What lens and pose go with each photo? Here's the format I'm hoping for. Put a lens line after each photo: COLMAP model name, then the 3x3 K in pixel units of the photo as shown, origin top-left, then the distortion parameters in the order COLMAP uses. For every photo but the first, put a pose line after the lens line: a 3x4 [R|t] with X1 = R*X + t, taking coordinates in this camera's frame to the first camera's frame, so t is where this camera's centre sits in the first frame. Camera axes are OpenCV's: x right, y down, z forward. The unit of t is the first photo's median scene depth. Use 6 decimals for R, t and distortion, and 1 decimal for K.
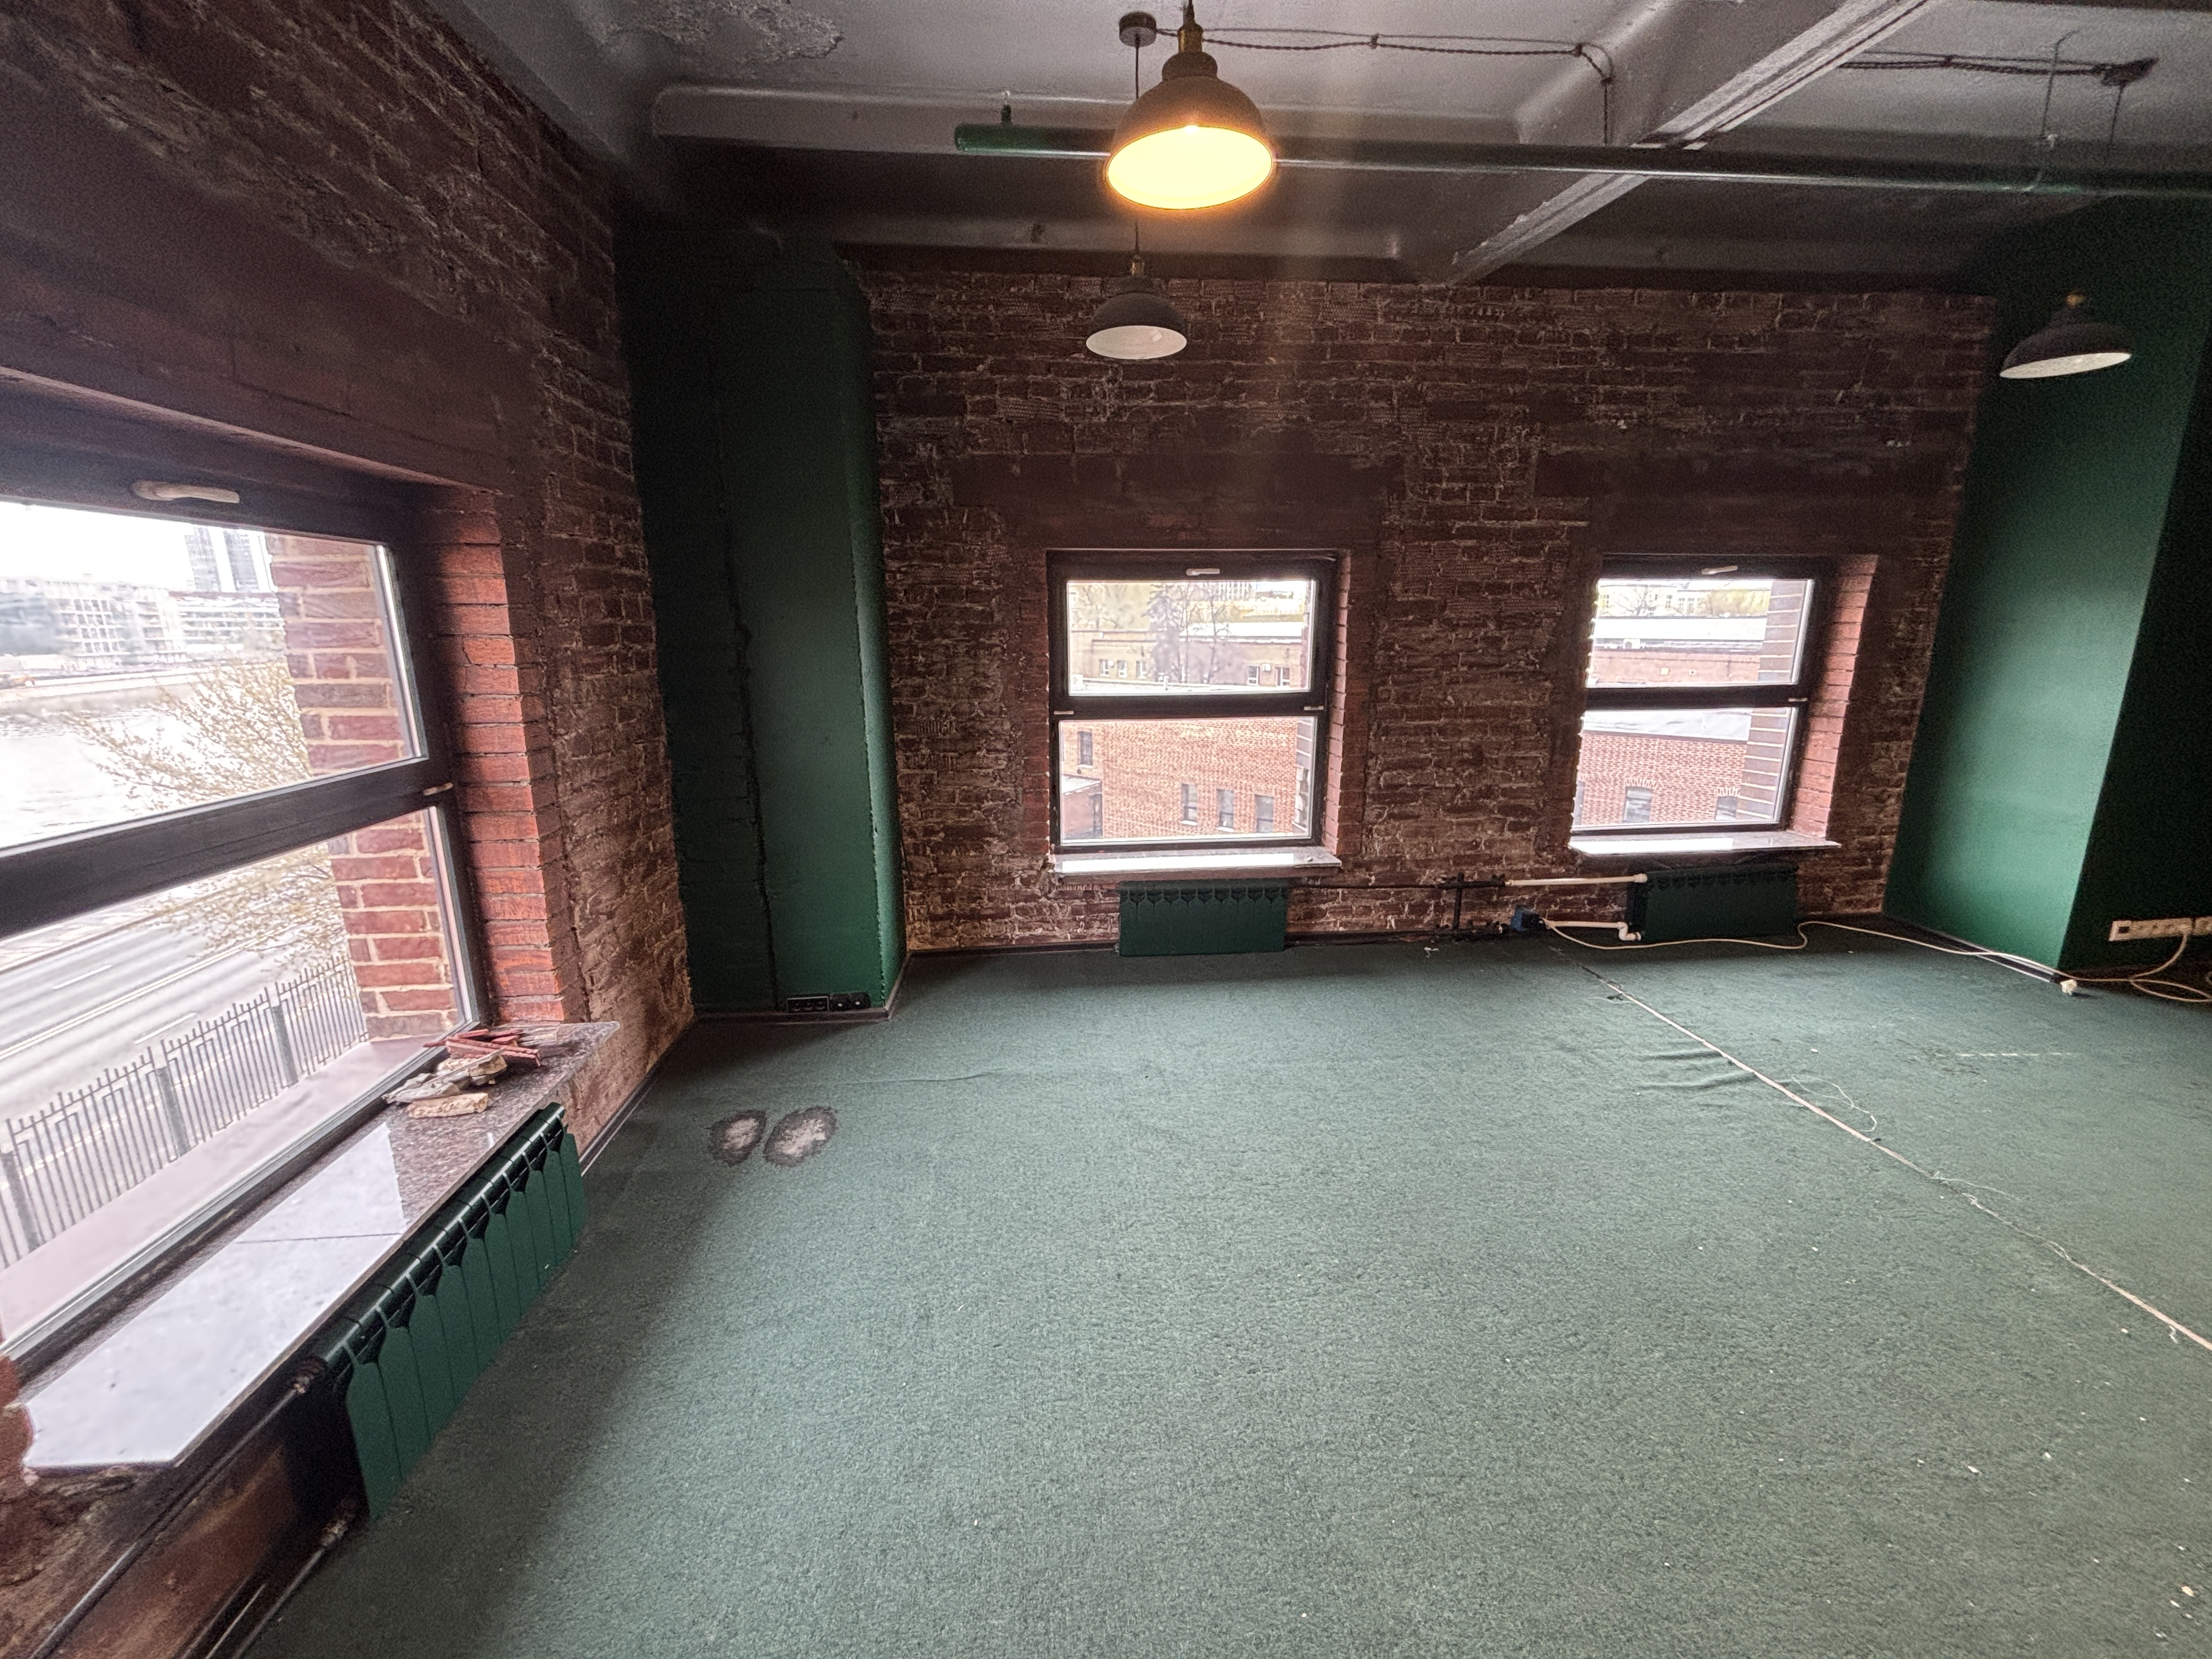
lens RADIAL K [[881.7, 0, 1109.2], [0, 881.7, 817.2], [0, 0, 1]] dist [-0.038036, 0.013740]
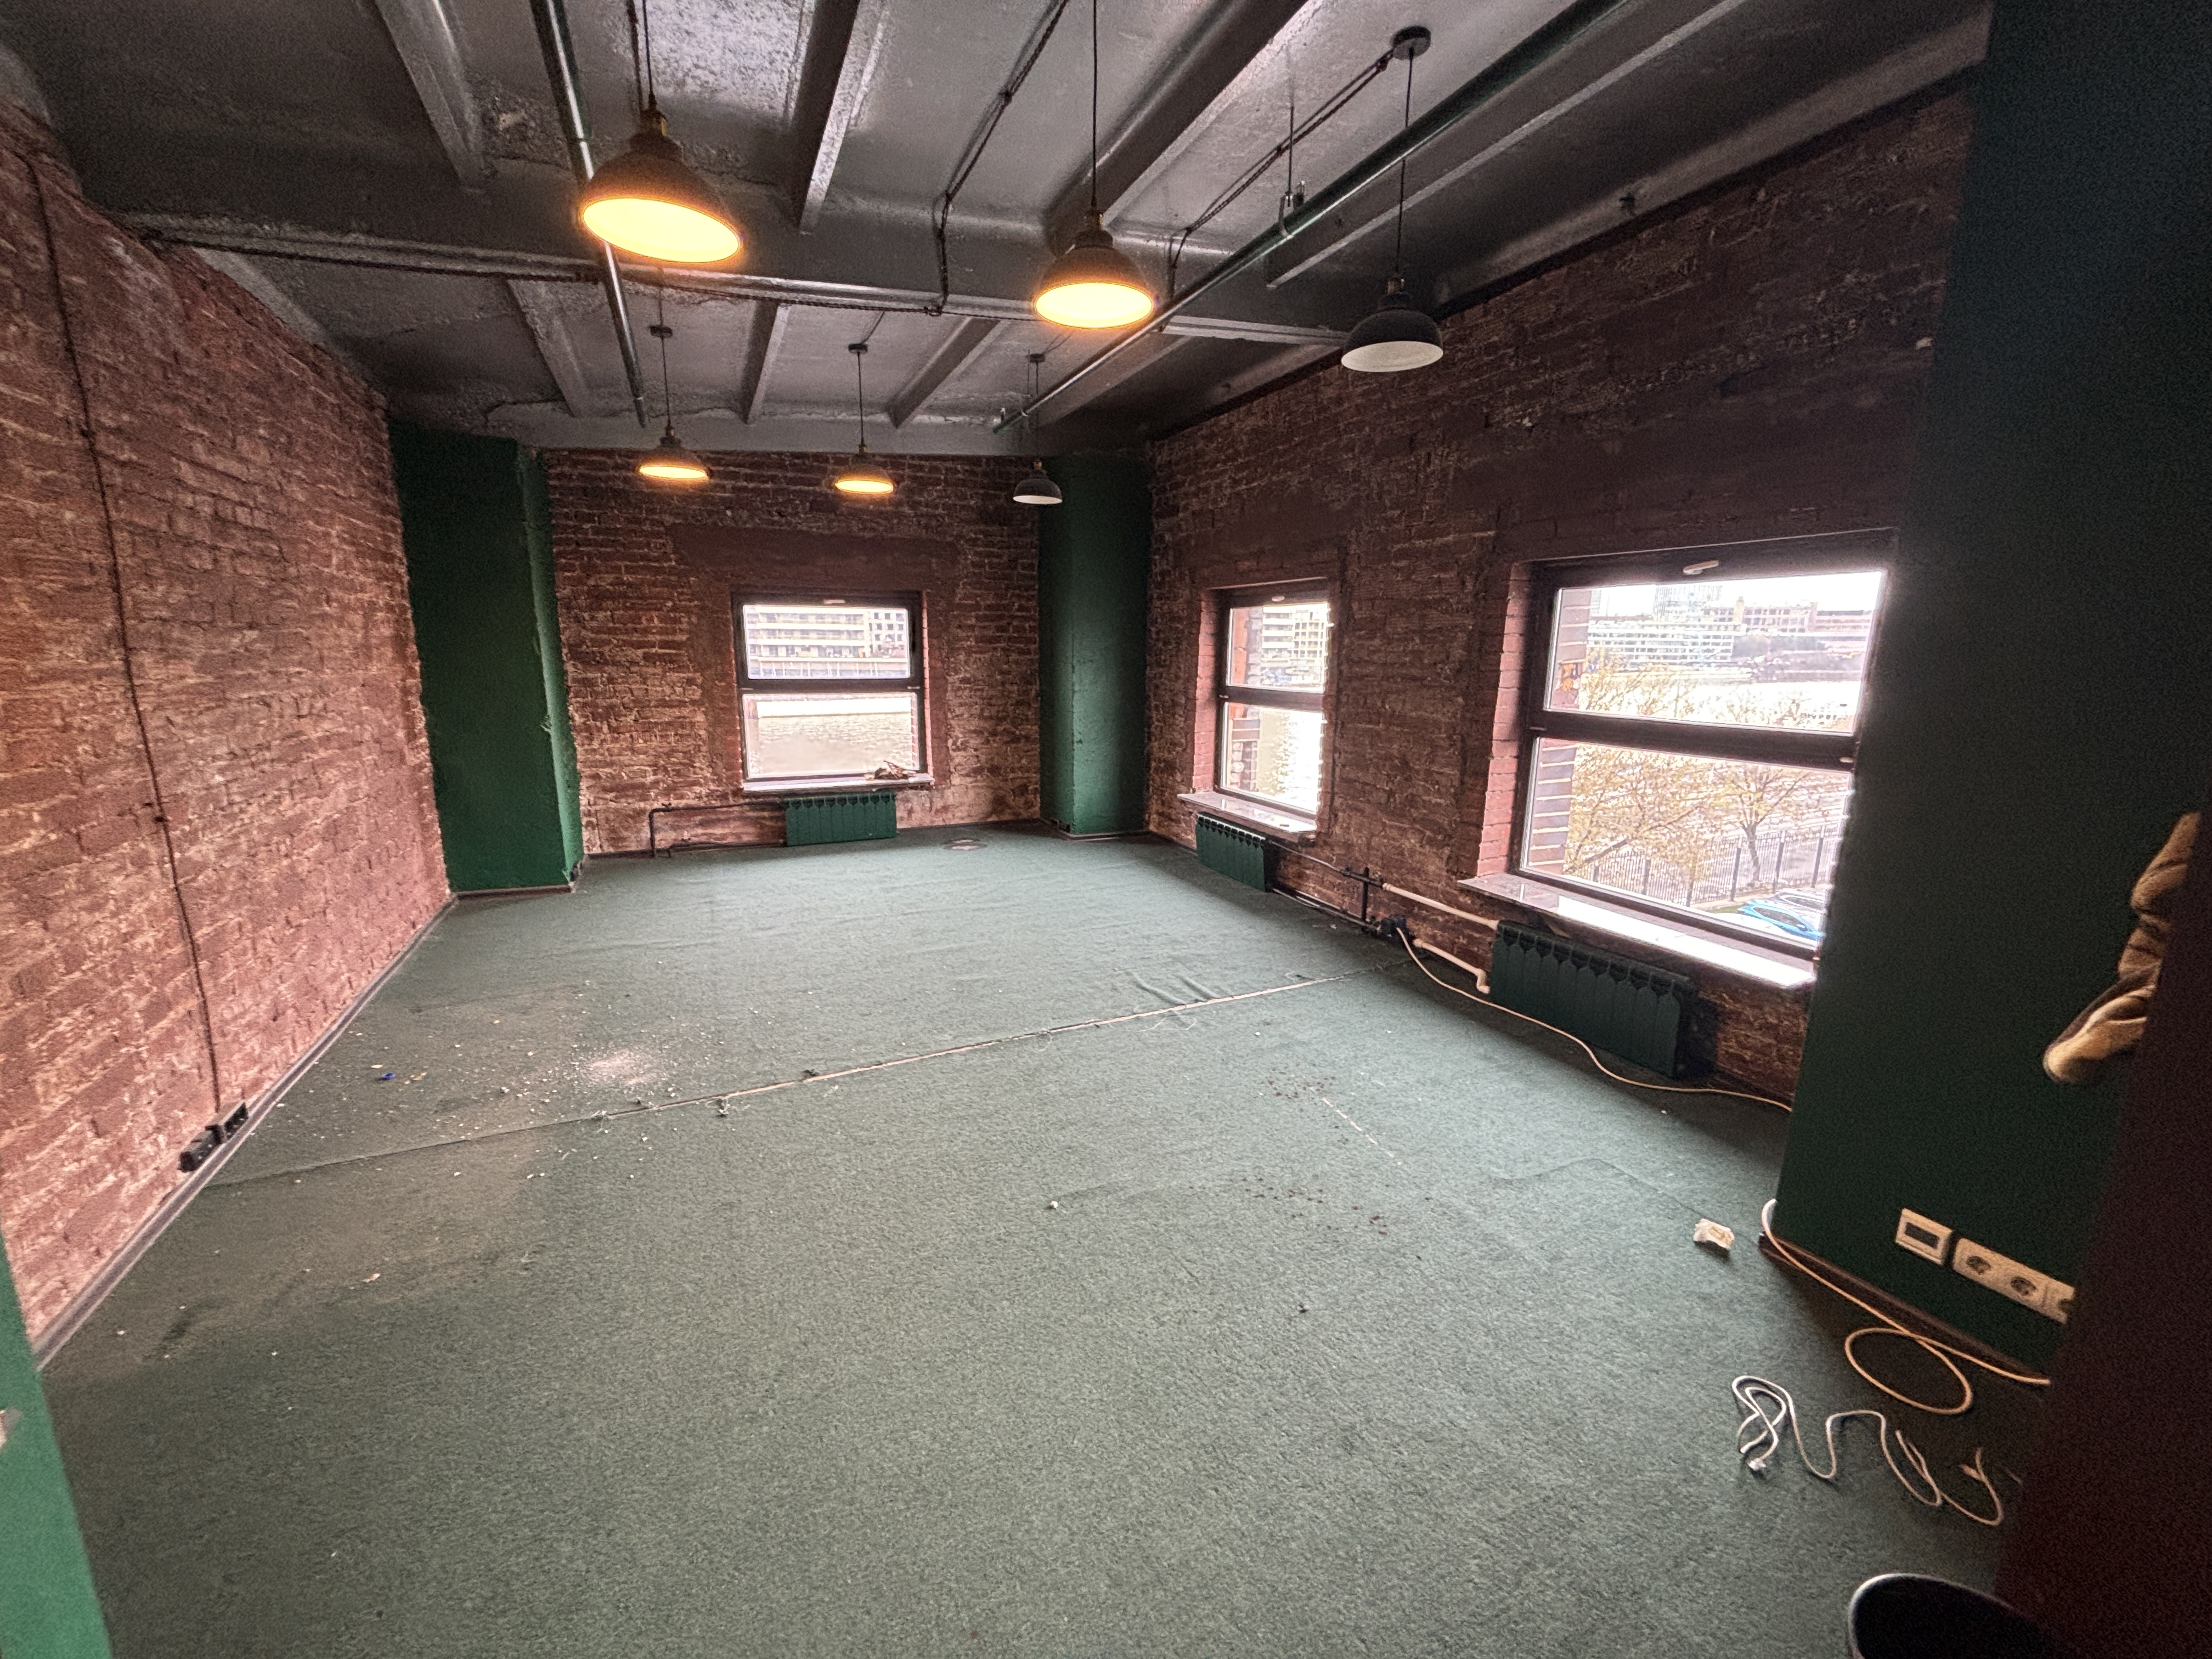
lens RADIAL K [[892.6, 0, 1106.0], [0, 892.6, 829.5], [0, 0, 1]] dist [-0.040427, -0.000117]
pose [[0.331609, 0.201314, -0.921688, 1.362932], [-0.214609, 0.967451, 0.134096, -0.063081], [0.918683, 0.153335, 0.364019, 0.312902]]
